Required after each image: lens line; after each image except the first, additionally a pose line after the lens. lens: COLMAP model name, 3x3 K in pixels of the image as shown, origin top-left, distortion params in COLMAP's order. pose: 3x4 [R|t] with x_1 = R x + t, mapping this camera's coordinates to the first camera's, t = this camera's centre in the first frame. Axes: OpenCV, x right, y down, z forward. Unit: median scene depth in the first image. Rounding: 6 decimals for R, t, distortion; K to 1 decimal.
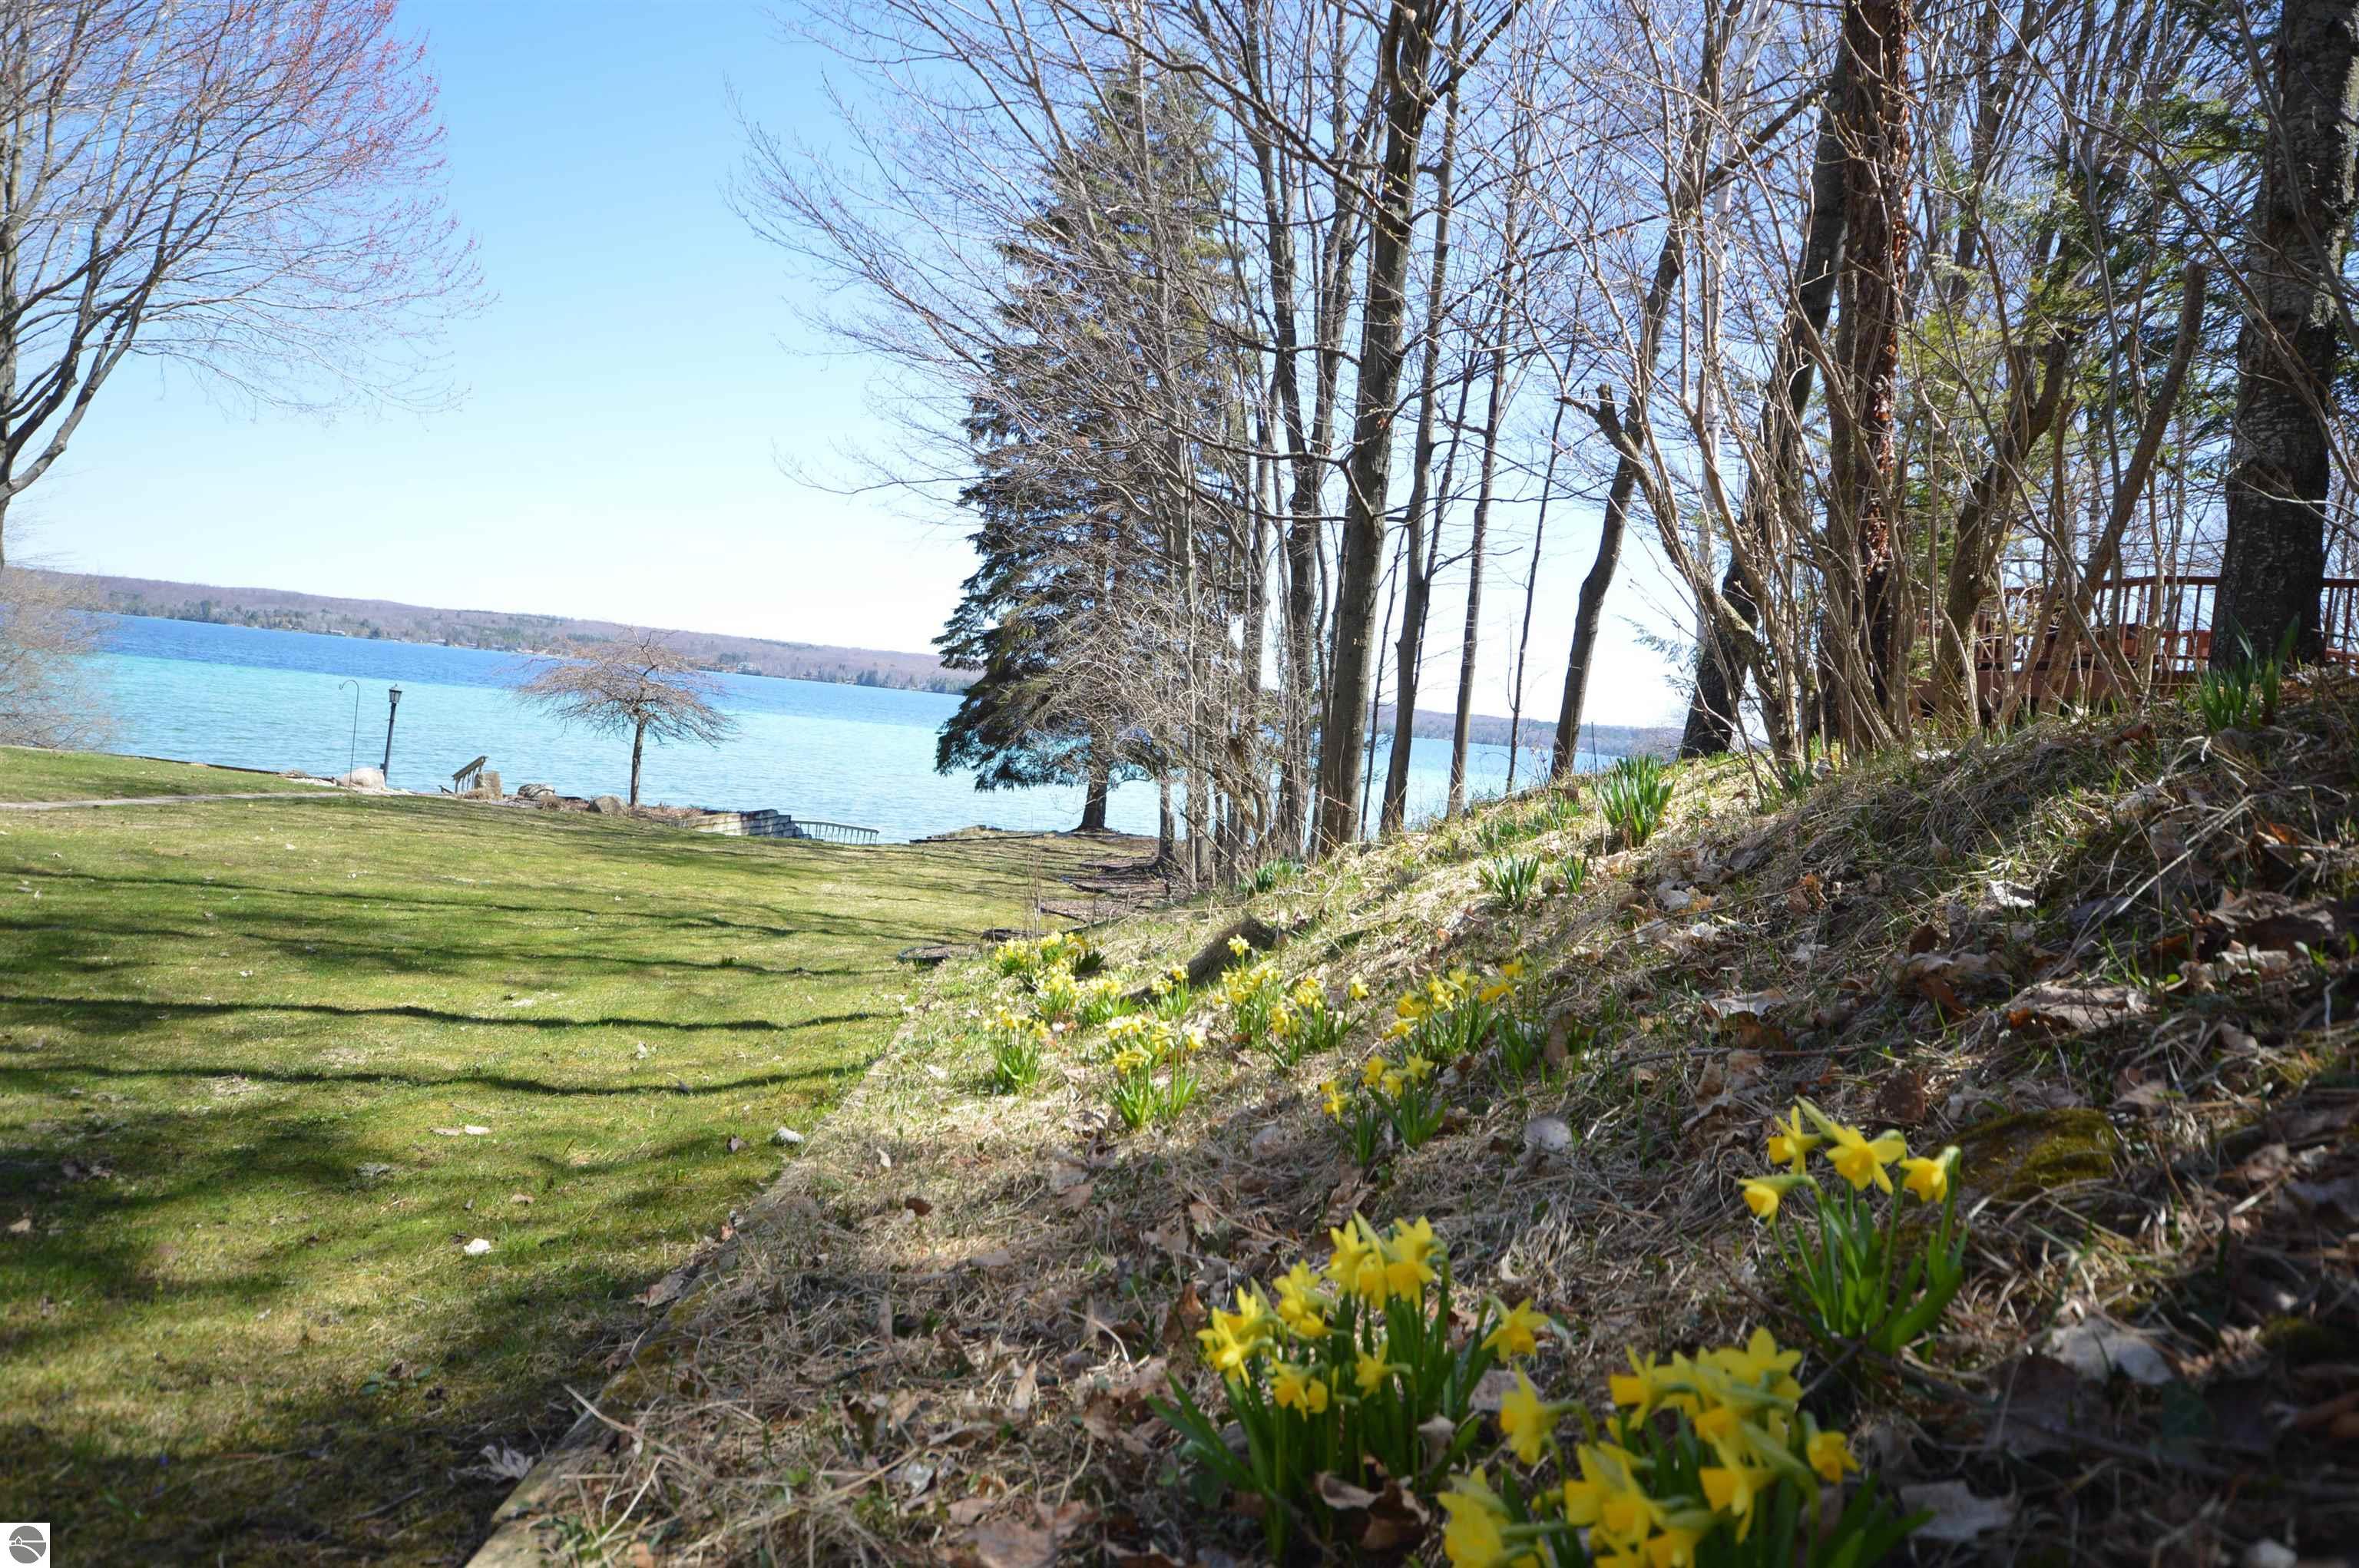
lens RADIAL K [[1482.4, 0, 1173.6], [0, 1482.4, 793.1], [0, 0, 1]] dist [0.025732, 0.005451]
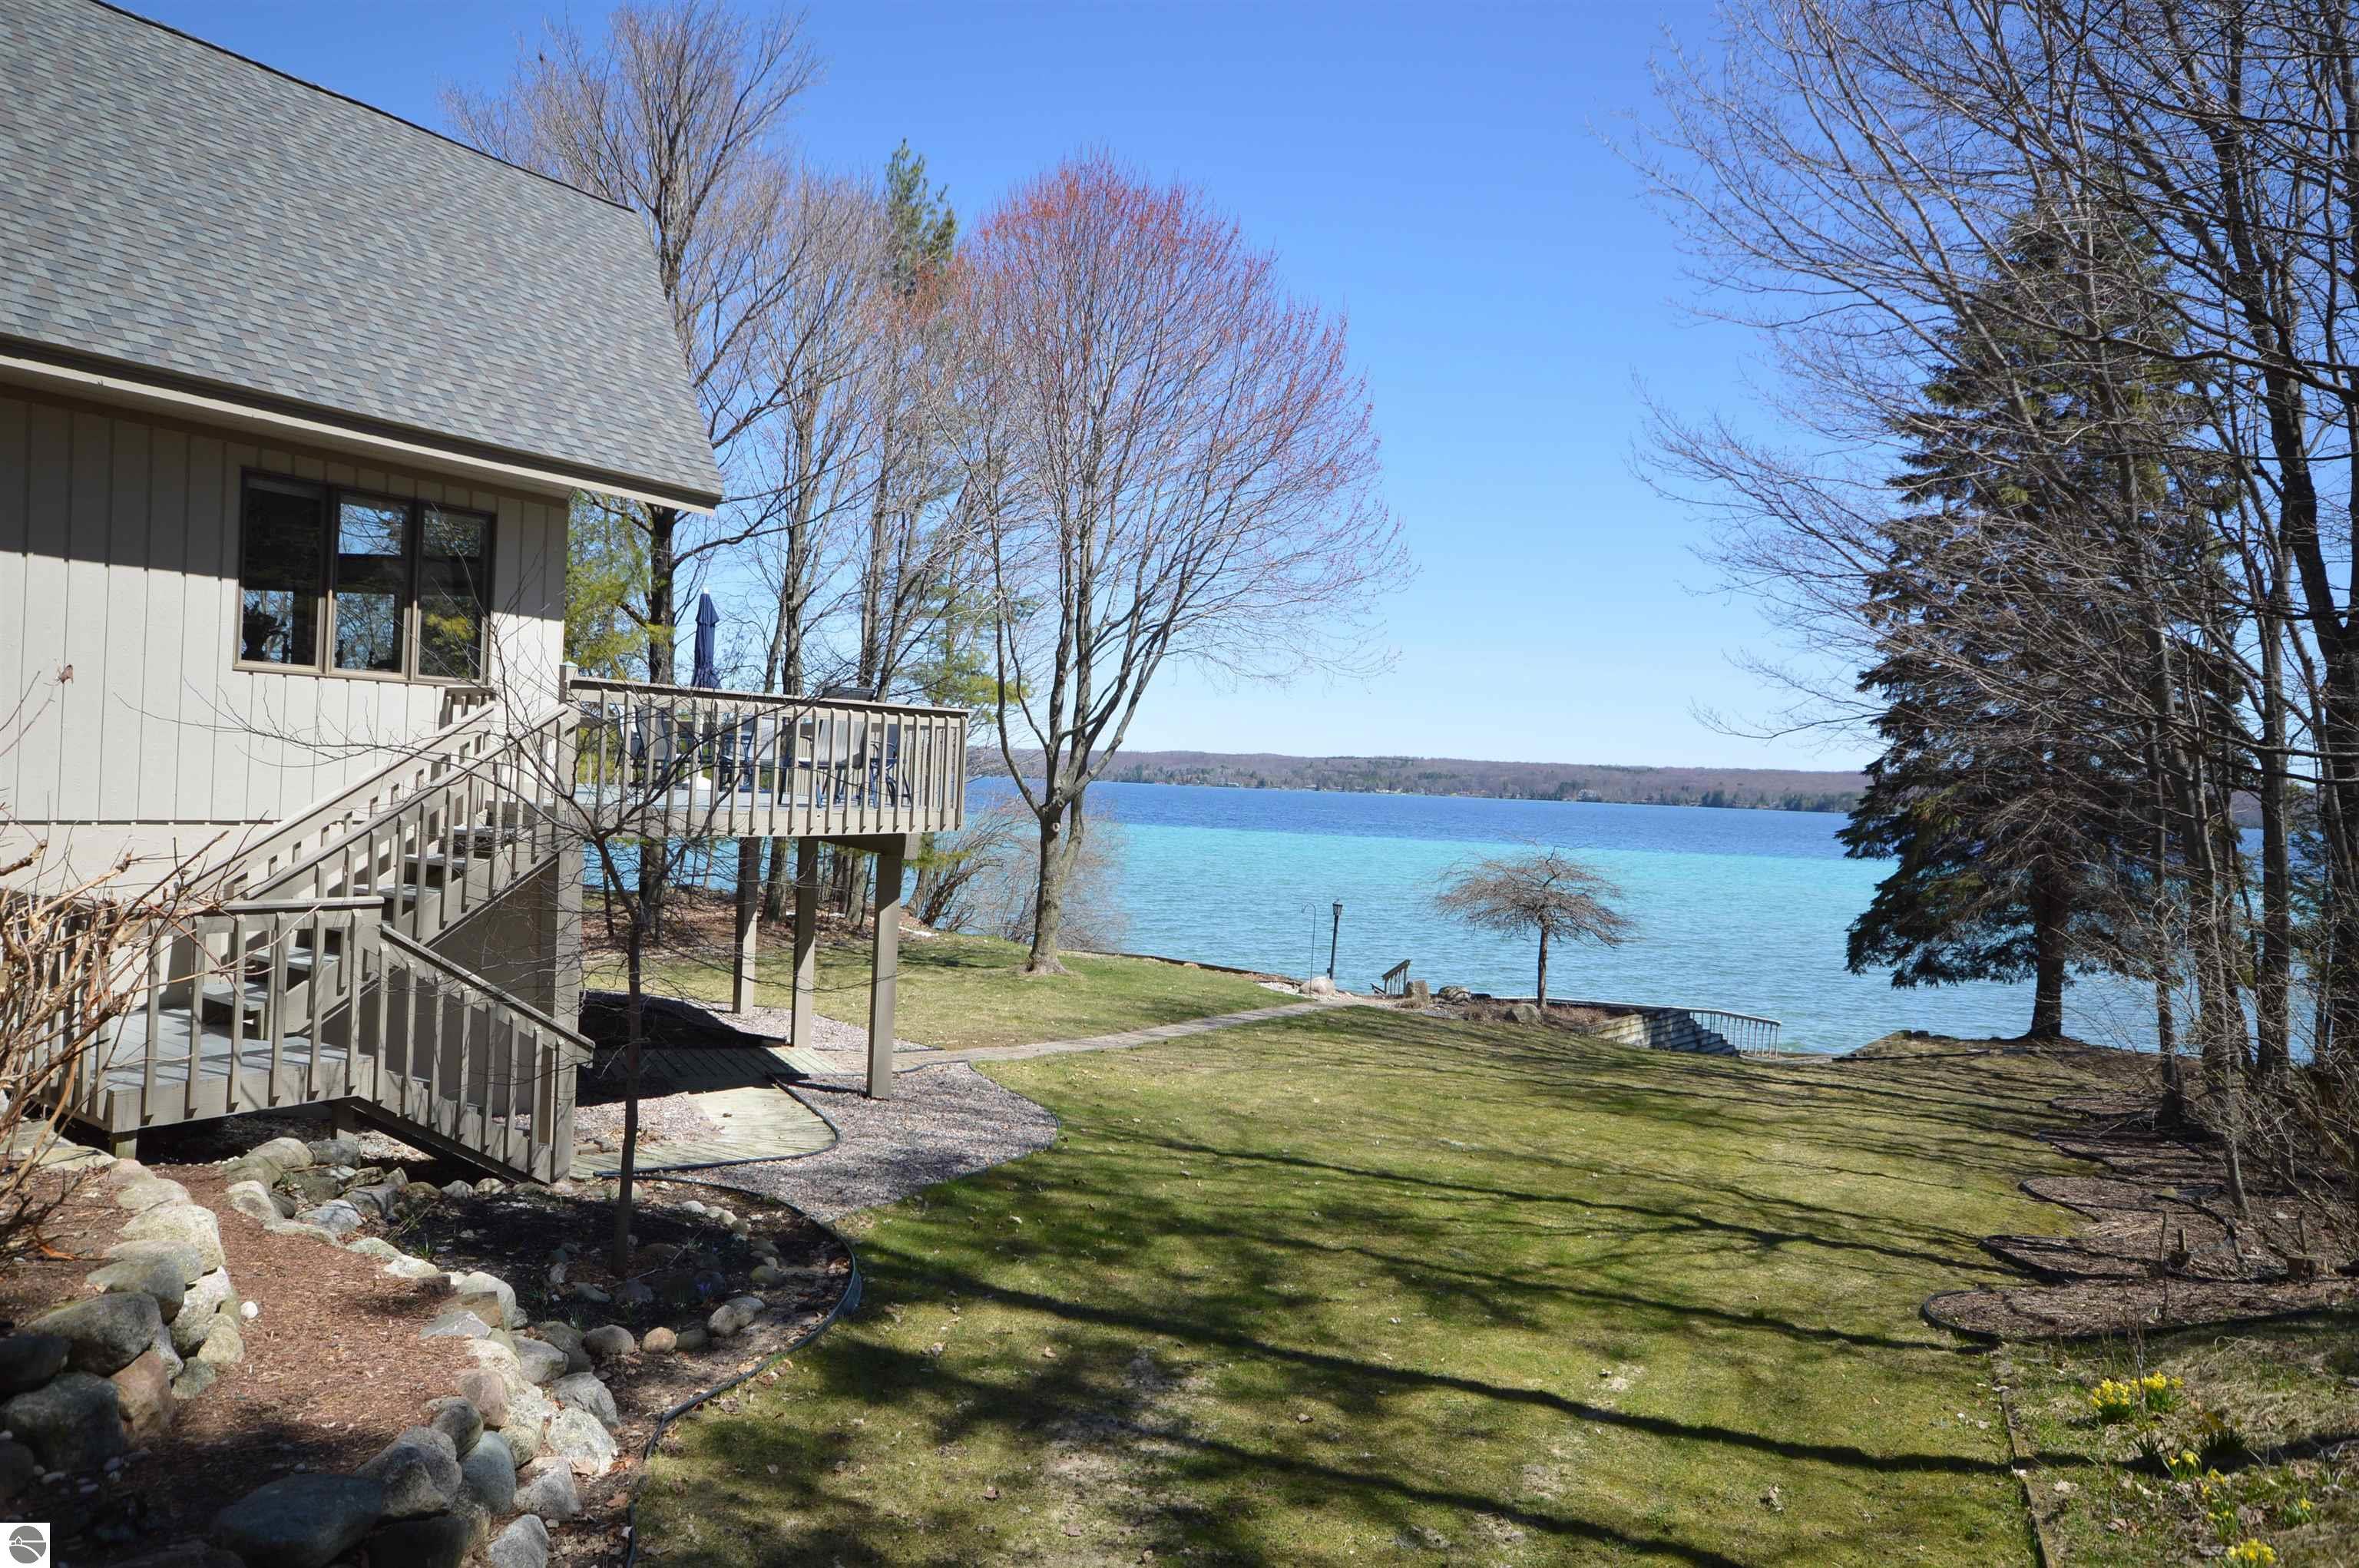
lens RADIAL K [[1495.1, 0, 1179.5], [0, 1495.1, 784.0], [0, 0, 1]] dist [0.043819, 0.001427]
pose [[0.855186, -0.059239, -0.514925, -0.021697], [0.013987, 0.995723, -0.091322, -0.051252], [0.518133, 0.070895, 0.852357, -0.049902]]
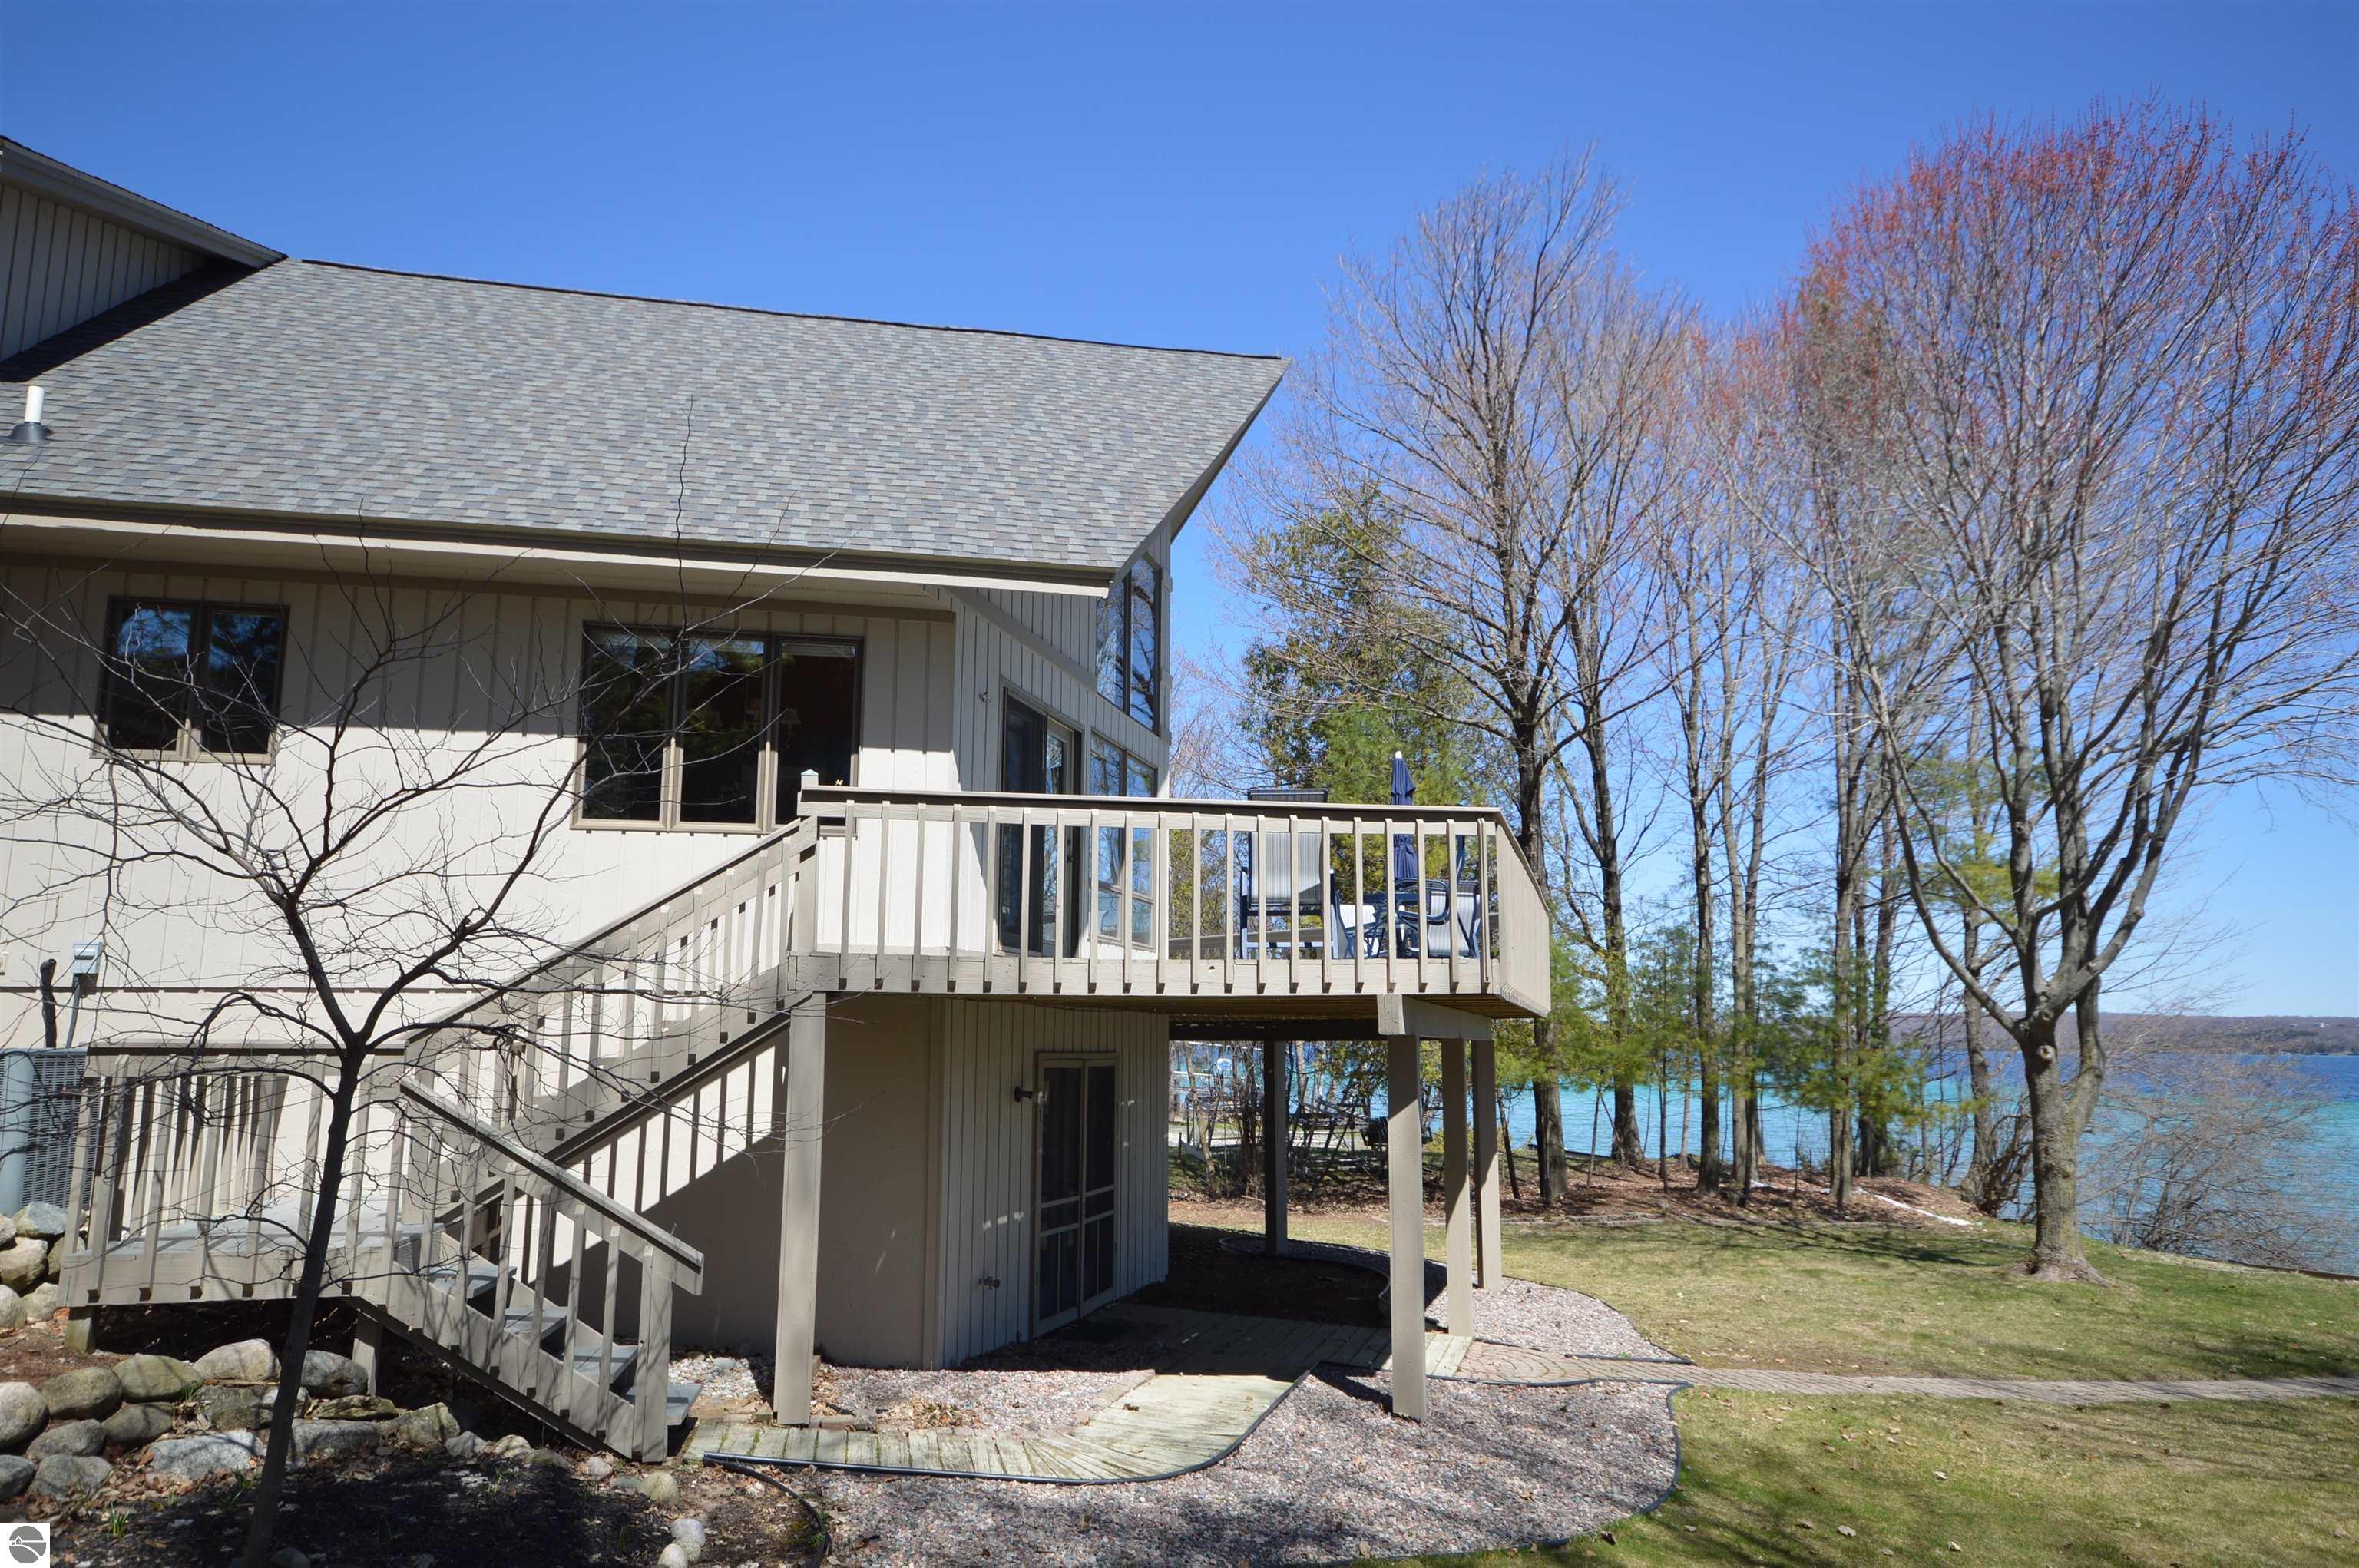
lens RADIAL K [[1482.4, 0, 1173.6], [0, 1482.4, 793.1], [0, 0, 1]] dist [0.025732, 0.005451]
pose [[0.250137, -0.254953, -0.934040, -0.047711], [-0.029077, 0.962294, -0.270452, -0.035684], [0.967774, 0.094809, 0.233292, 0.186545]]
